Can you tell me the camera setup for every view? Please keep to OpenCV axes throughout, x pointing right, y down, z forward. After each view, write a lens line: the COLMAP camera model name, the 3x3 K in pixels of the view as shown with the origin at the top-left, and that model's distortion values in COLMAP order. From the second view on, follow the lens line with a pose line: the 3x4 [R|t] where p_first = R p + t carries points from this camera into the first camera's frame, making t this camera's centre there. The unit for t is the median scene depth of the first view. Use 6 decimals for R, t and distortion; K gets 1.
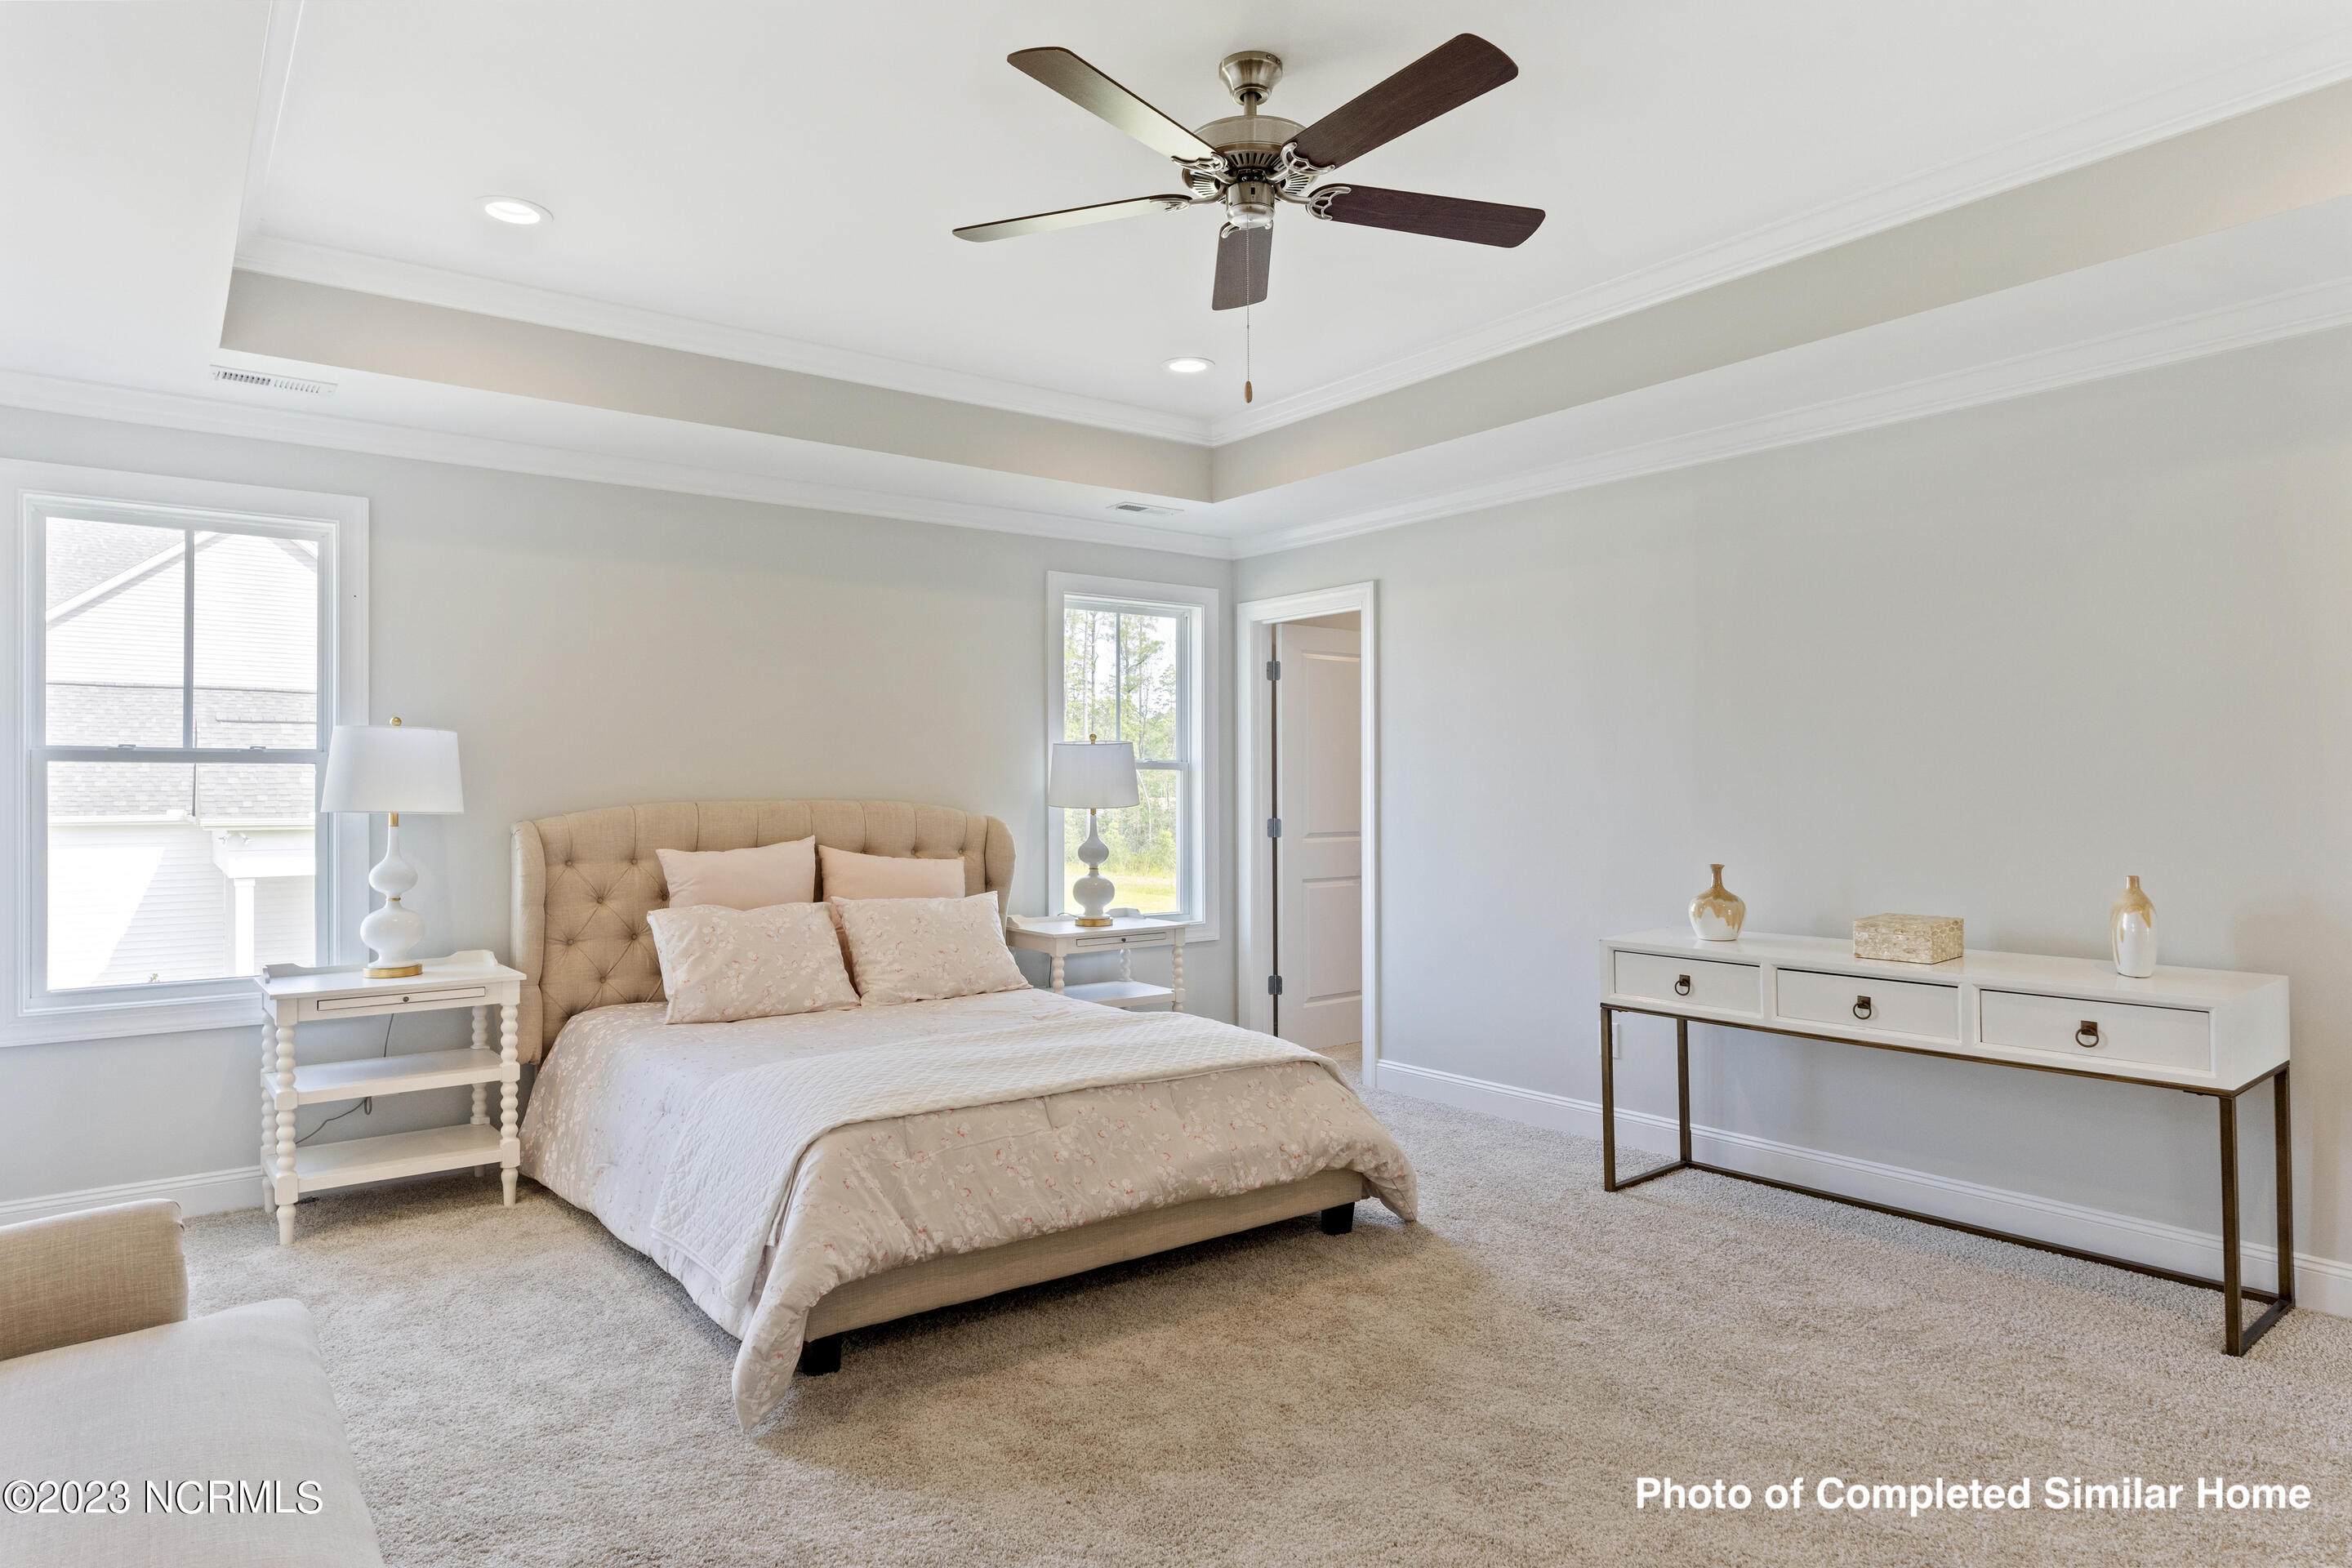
lens RADIAL K [[1382.4, 0, 1176.0], [0, 1382.4, 784.0], [0, 0, 1]] dist [-0.001164, 0.000657]
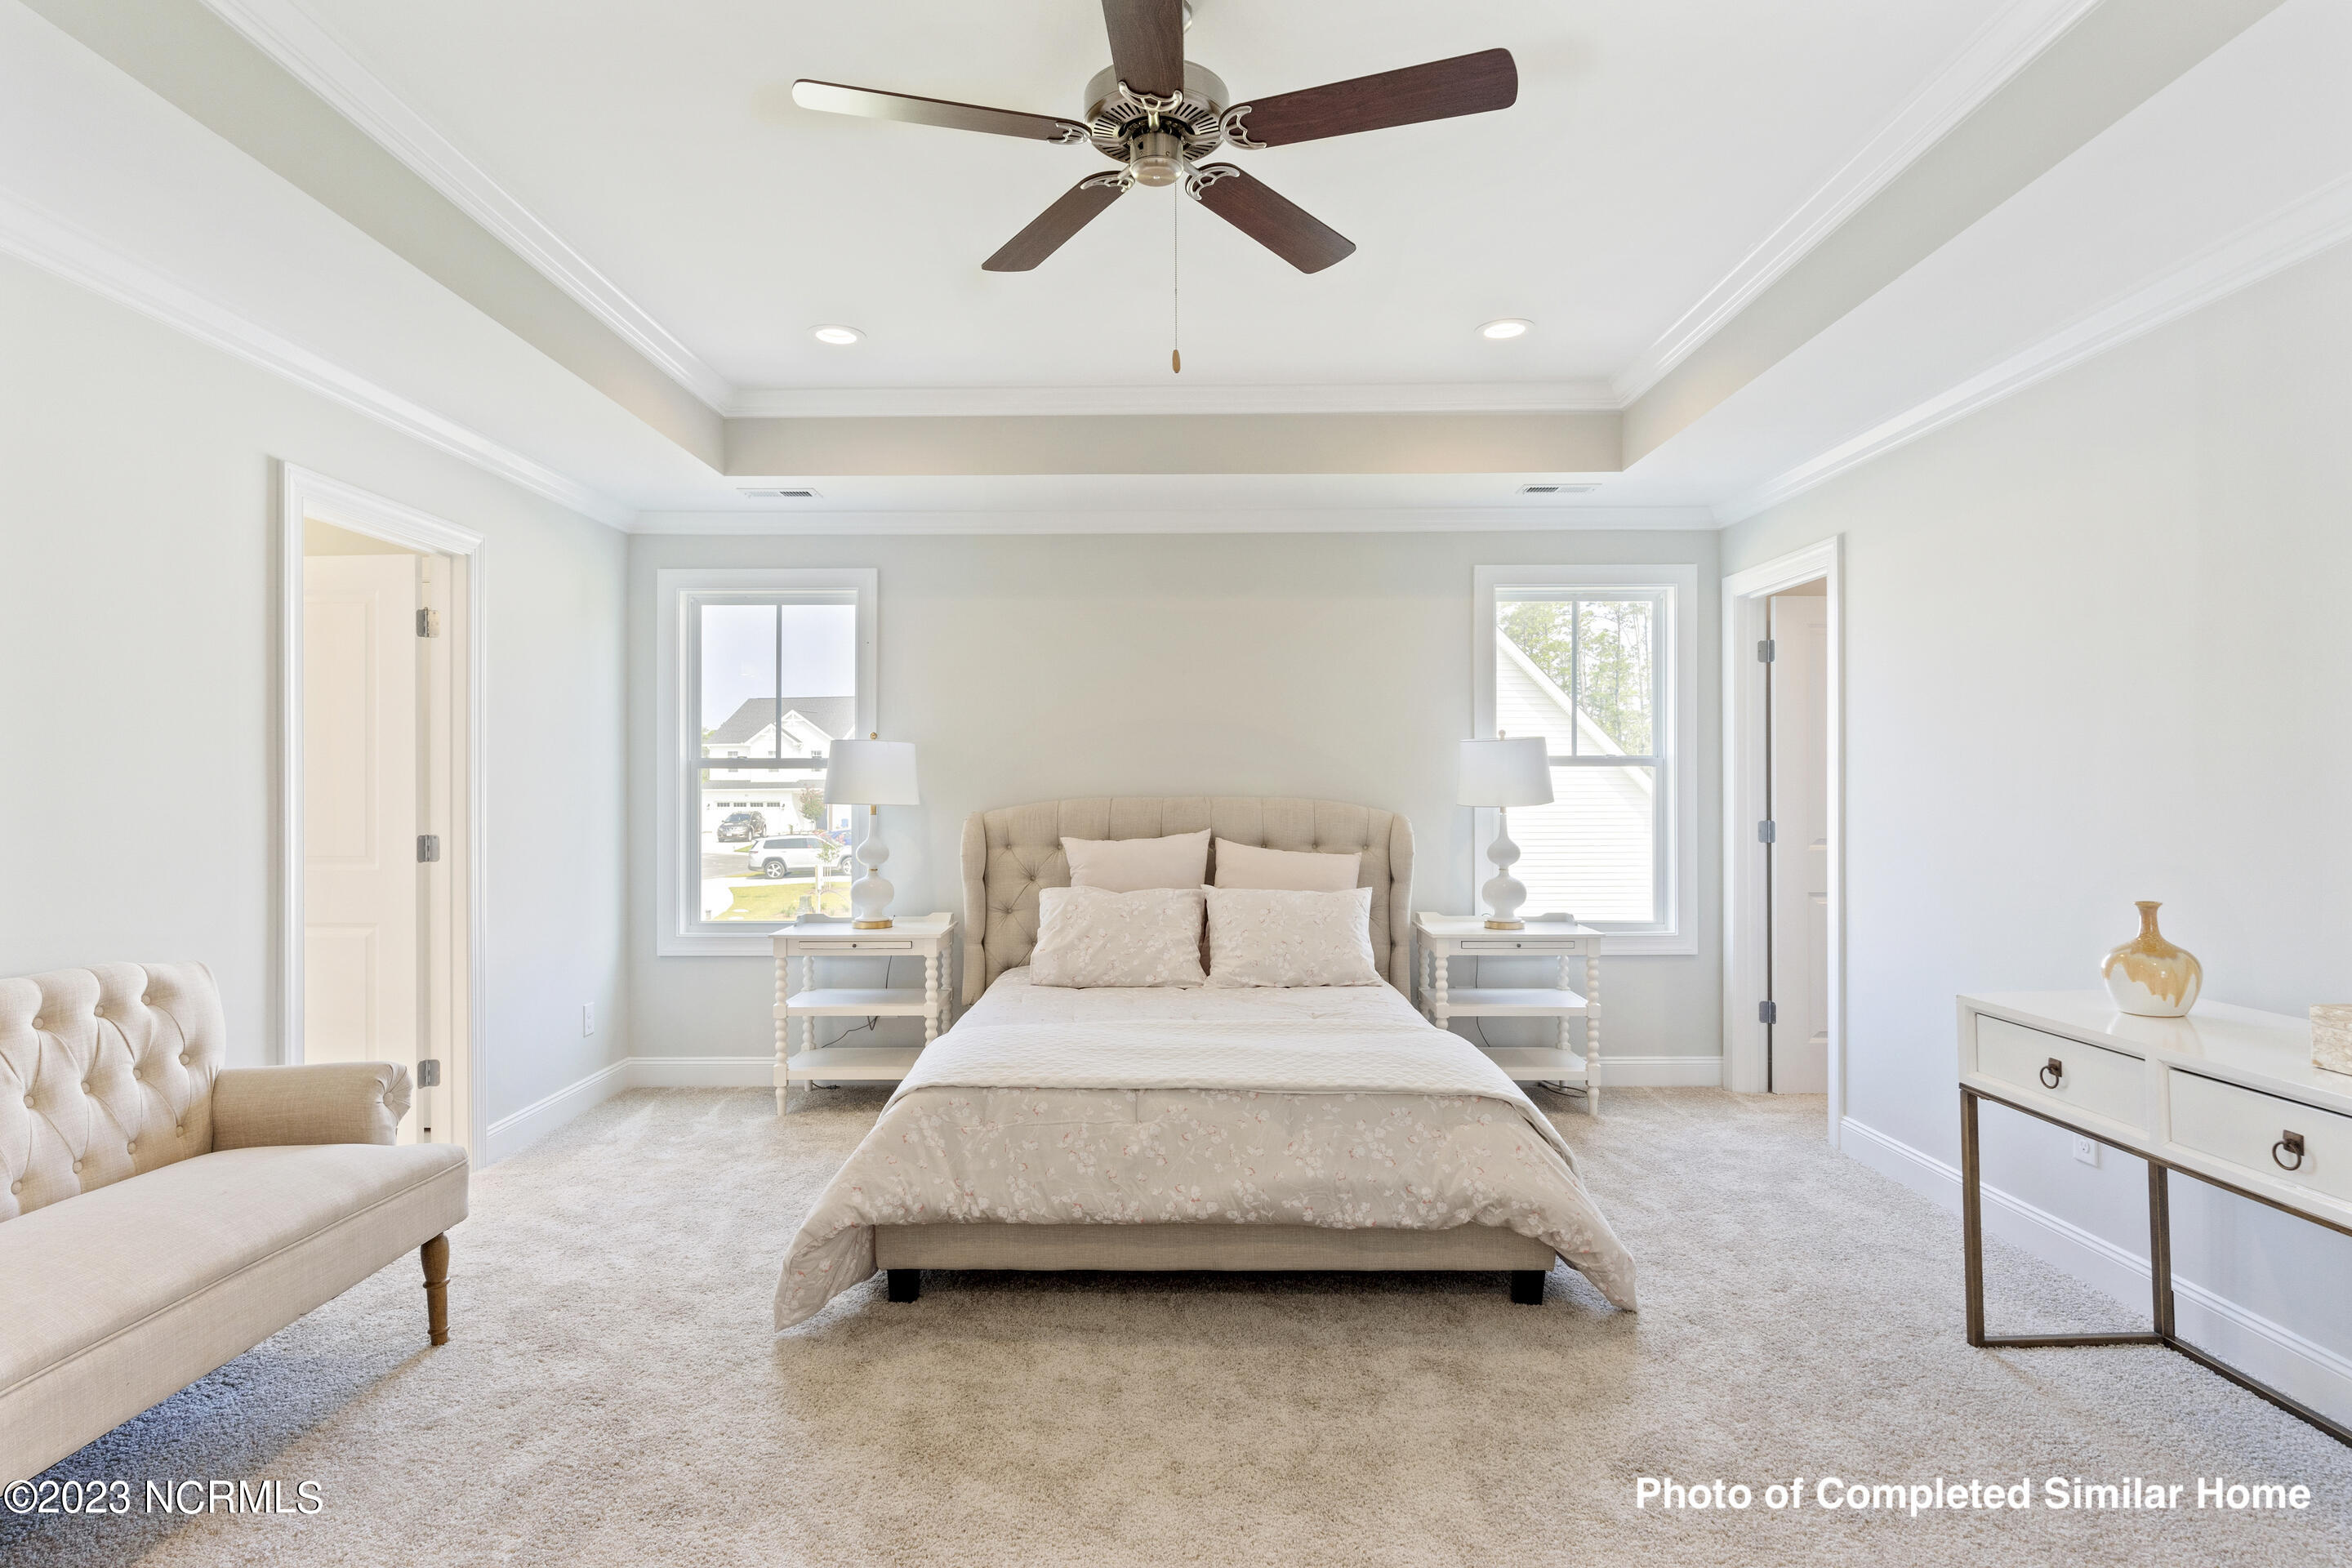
lens RADIAL K [[1238.9, 0, 1166.9], [0, 1238.9, 787.5], [0, 0, 1]] dist [0.003527, 0.000924]
pose [[0.790185, 0.001694, -0.612866, 0.411927], [0.001900, 0.999985, 0.005215, -0.001524], [0.612865, -0.005285, 0.790170, 0.248970]]
